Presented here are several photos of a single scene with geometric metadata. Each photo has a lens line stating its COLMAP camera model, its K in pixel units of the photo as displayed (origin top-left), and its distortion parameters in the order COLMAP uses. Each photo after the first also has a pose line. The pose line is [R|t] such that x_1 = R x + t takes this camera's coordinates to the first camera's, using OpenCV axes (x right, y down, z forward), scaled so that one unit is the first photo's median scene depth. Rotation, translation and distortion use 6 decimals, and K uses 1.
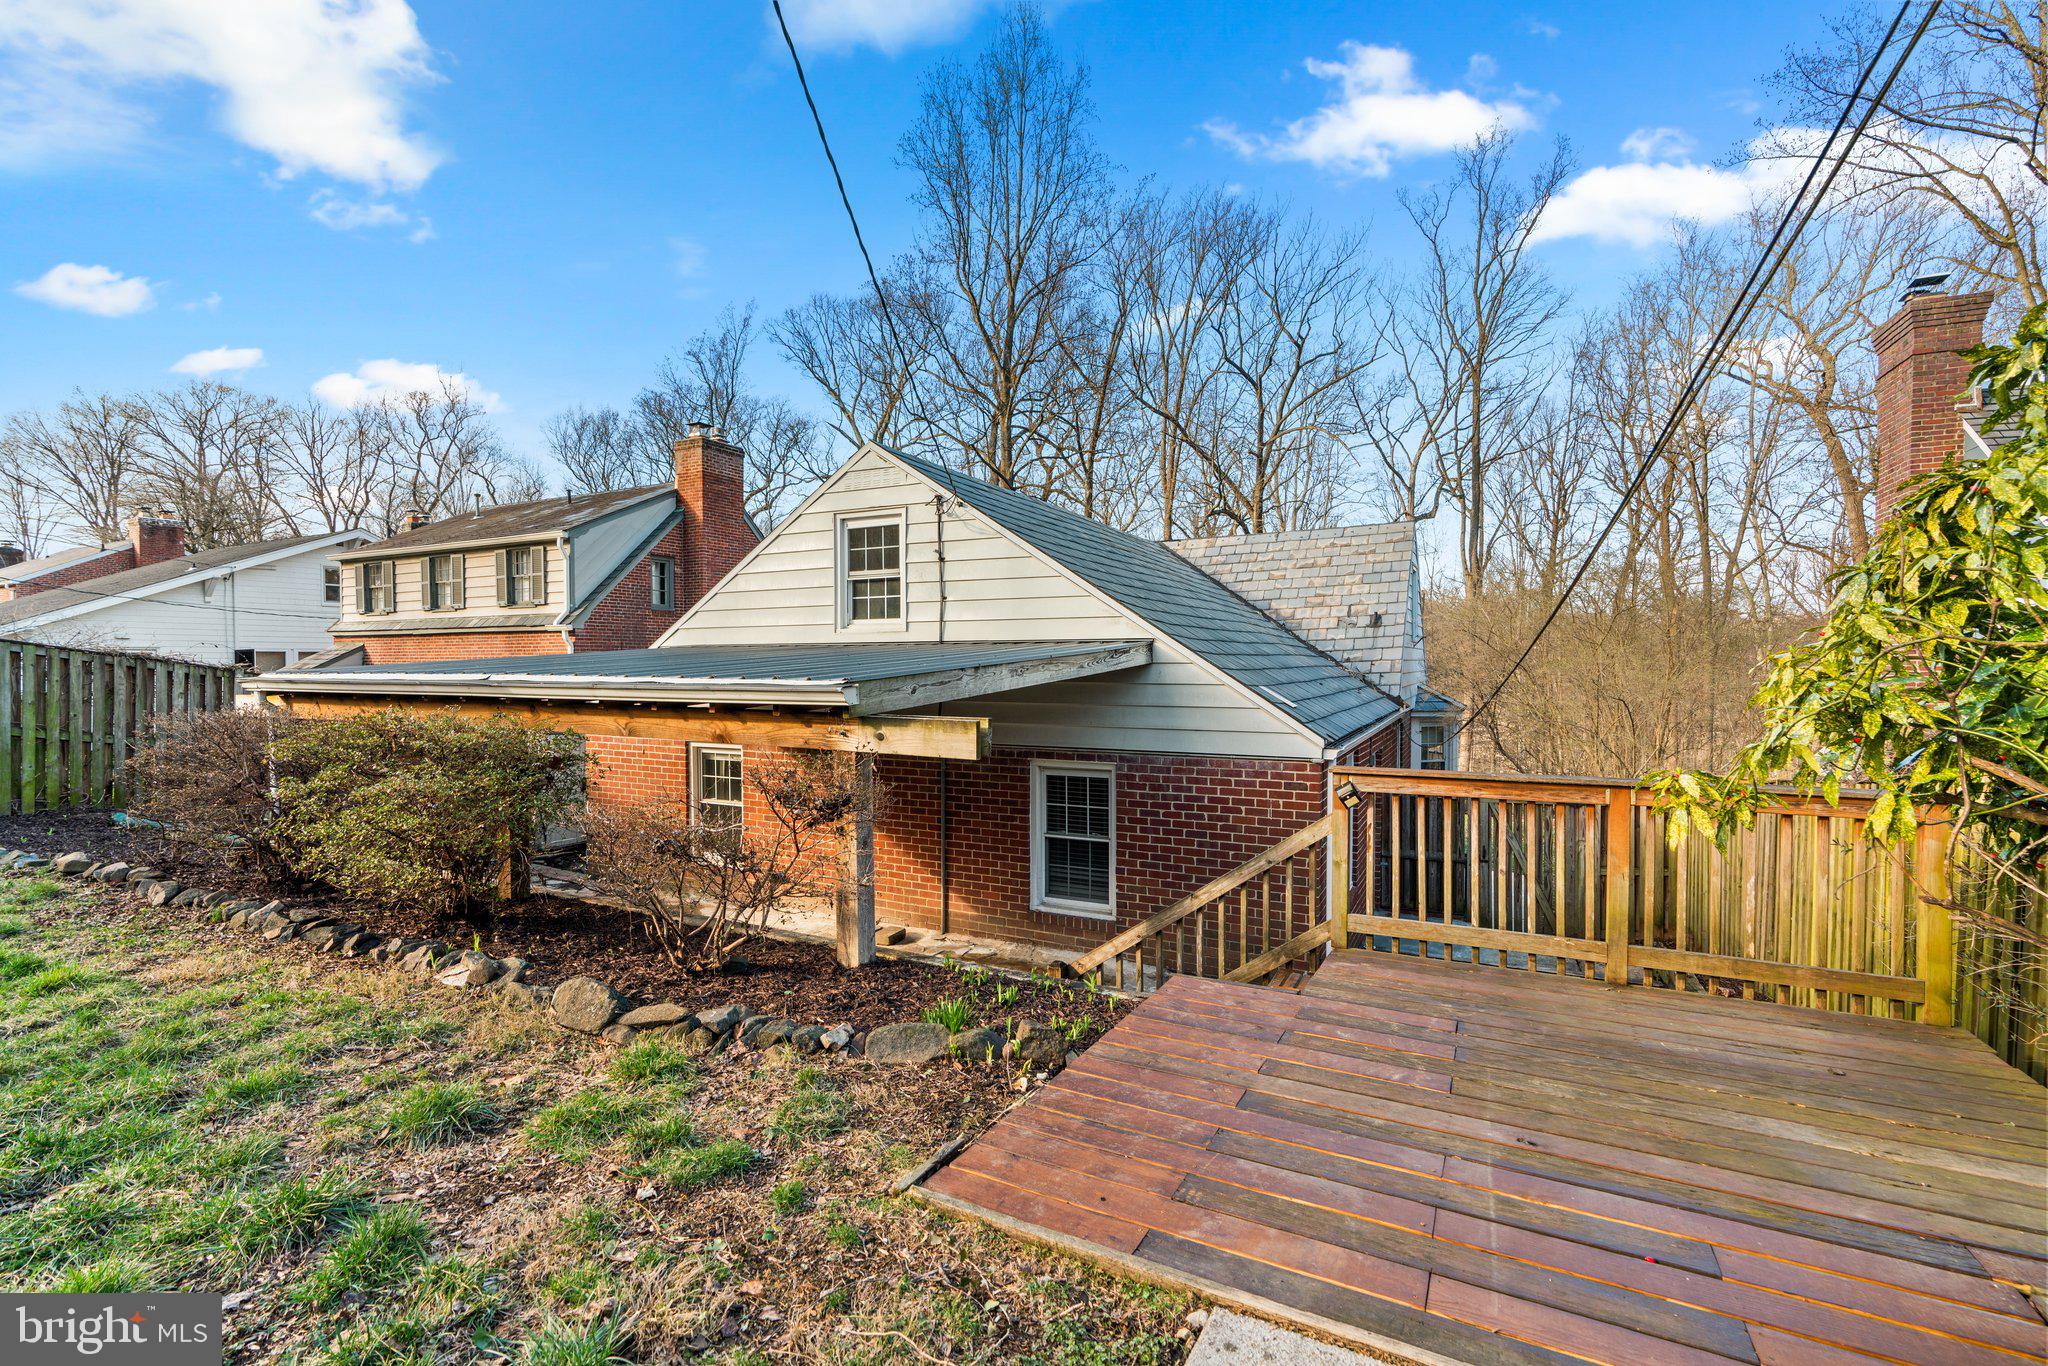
lens RADIAL K [[931.0, 0, 1020.2], [0, 931.0, 681.9], [0, 0, 1]] dist [-0.001637, -0.000125]
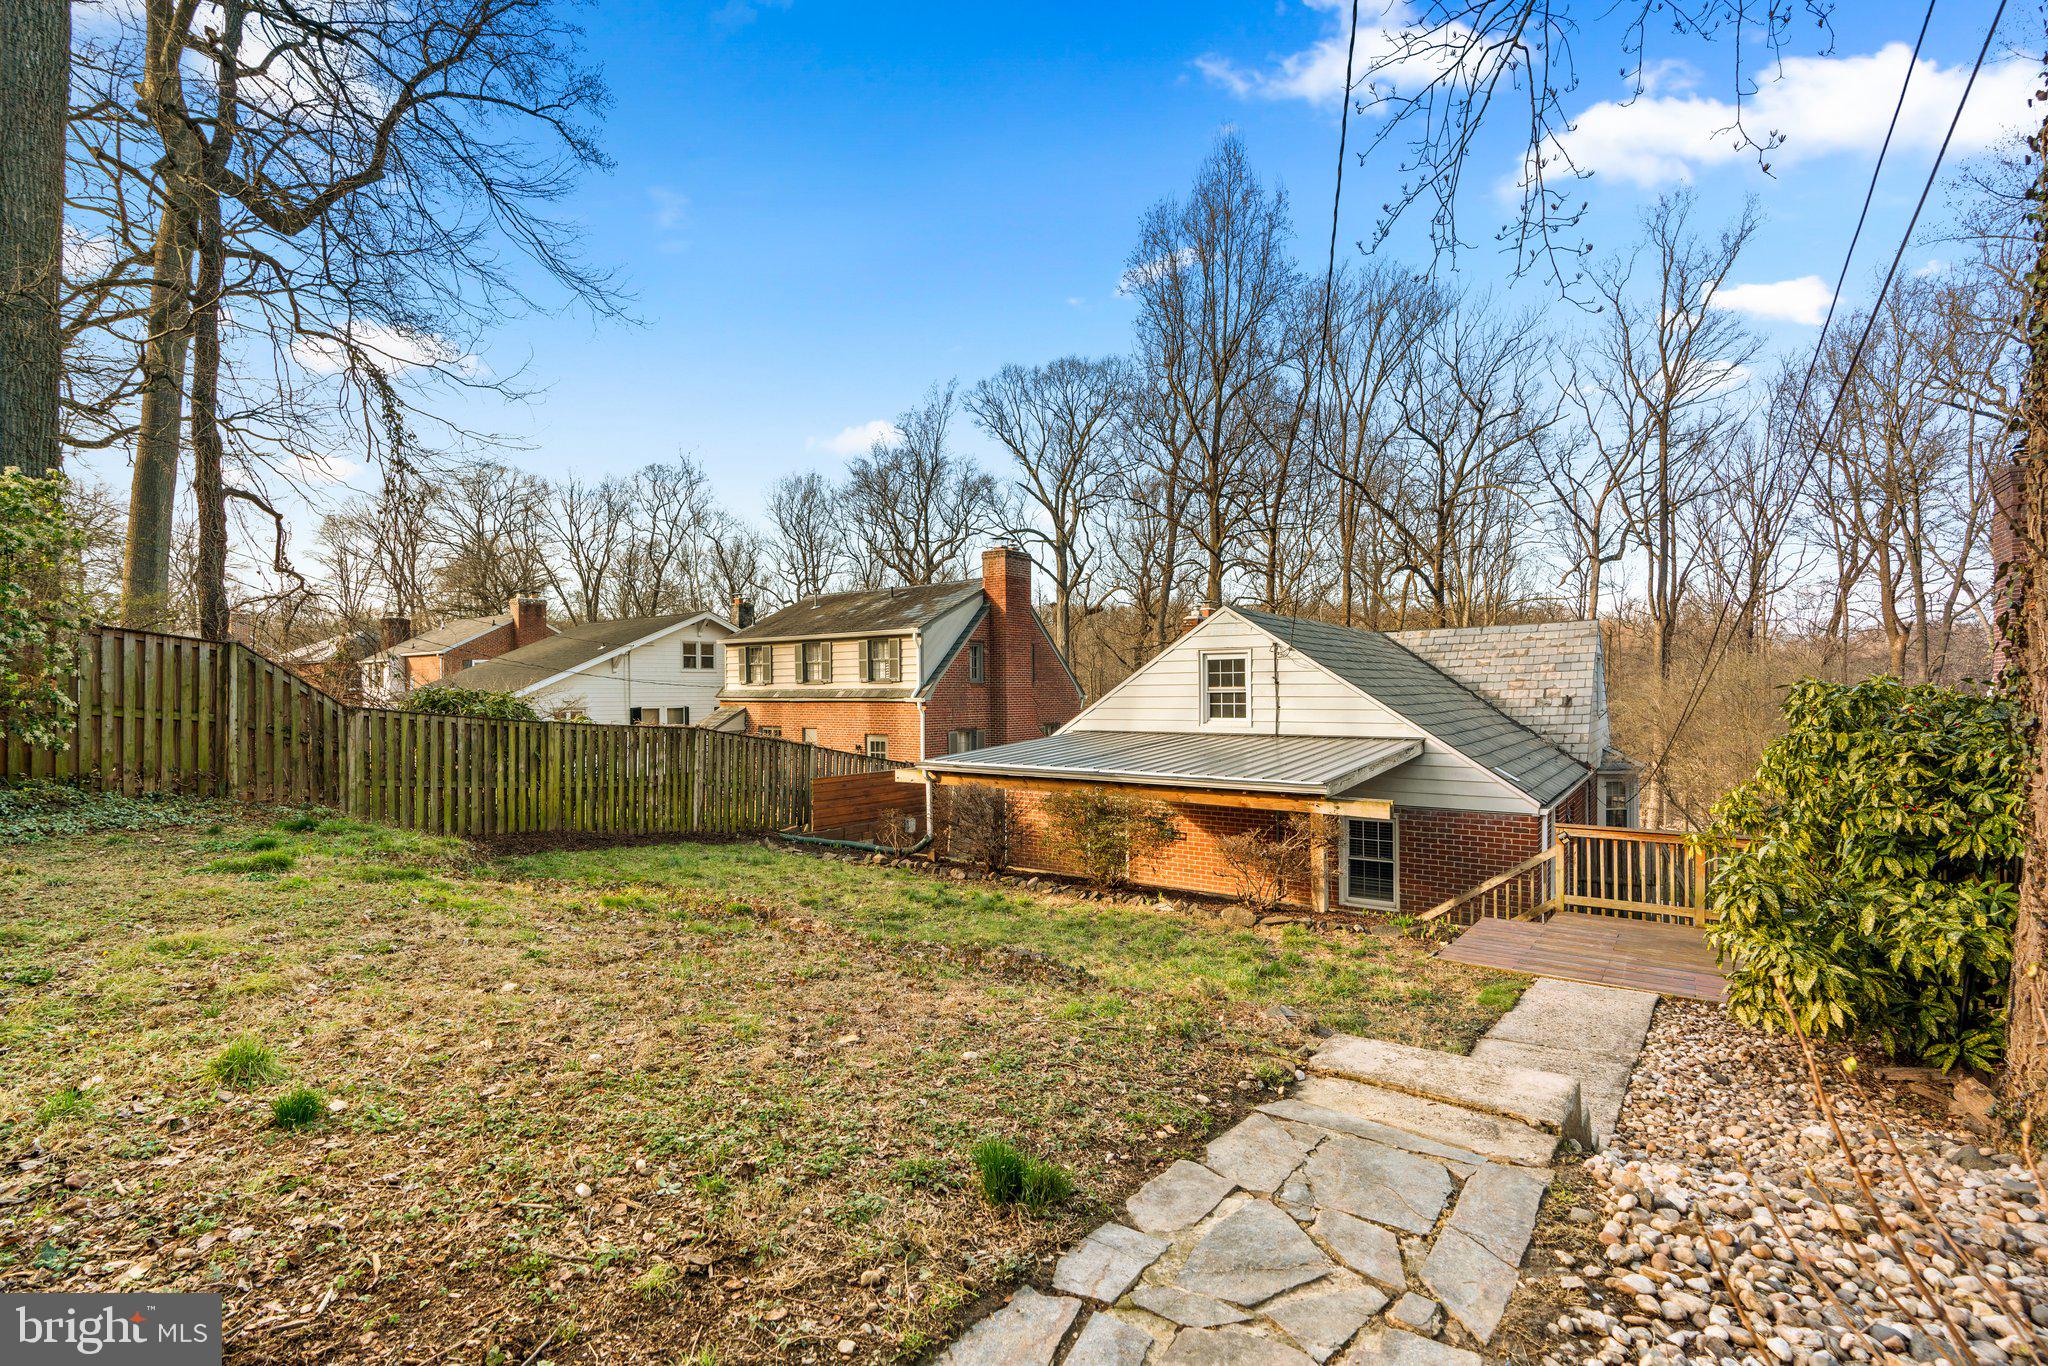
lens RADIAL K [[933.3, 0, 1020.2], [0, 933.3, 697.3], [0, 0, 1]] dist [-0.009473, 0.003437]
pose [[0.987593, -0.003670, -0.156990, -0.056782], [0.001413, 0.999894, -0.014481, -0.017901], [0.157027, 0.014079, 0.987494, -0.136287]]
